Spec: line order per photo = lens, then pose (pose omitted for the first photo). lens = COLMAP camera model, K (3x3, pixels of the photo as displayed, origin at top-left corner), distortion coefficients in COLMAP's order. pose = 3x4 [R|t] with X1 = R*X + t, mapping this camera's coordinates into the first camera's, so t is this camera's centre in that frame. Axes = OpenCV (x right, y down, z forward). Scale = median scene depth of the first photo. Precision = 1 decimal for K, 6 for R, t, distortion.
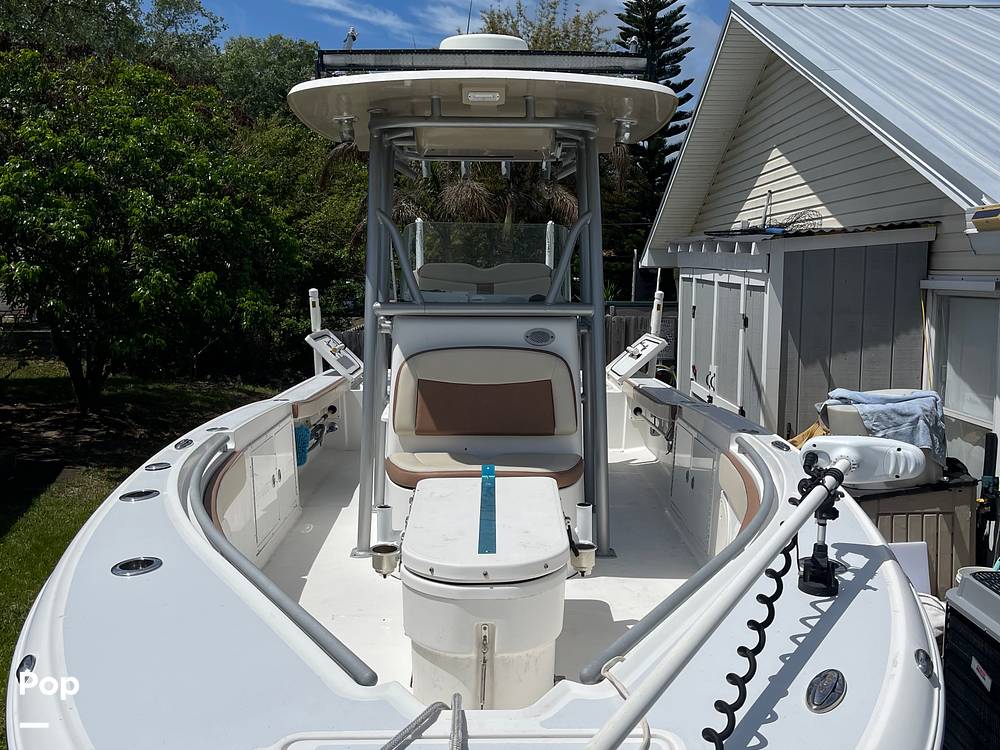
lens RADIAL K [[924.8, 0, 500.0], [0, 924.8, 375.0], [0, 0, 1]] dist [0.009119, 0.004815]
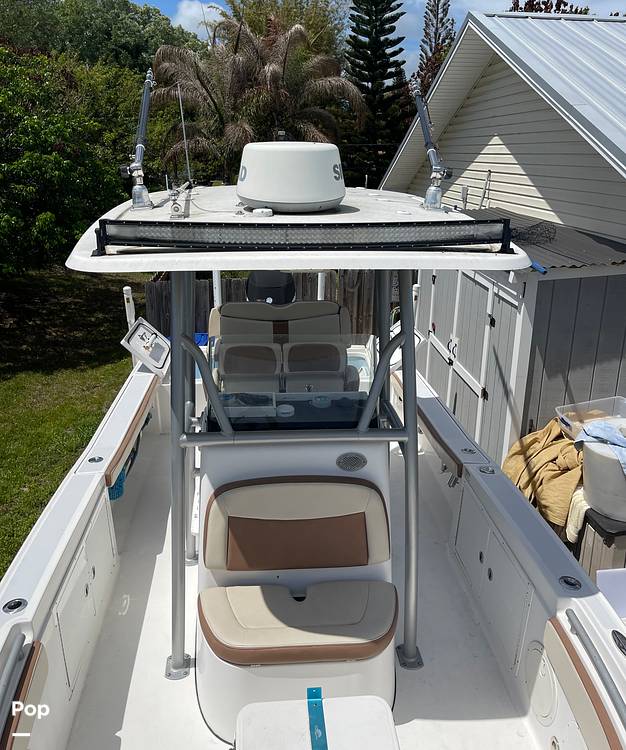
lens RADIAL K [[567.2, 0, 309.2], [0, 567.2, 313.2], [0, 0, 1]] dist [0.092433, -0.162697]
pose [[0.996830, -0.011497, 0.078729, -0.030055], [-0.002422, 0.984661, 0.174460, -0.186804], [-0.079527, -0.174098, 0.981512, 0.270268]]
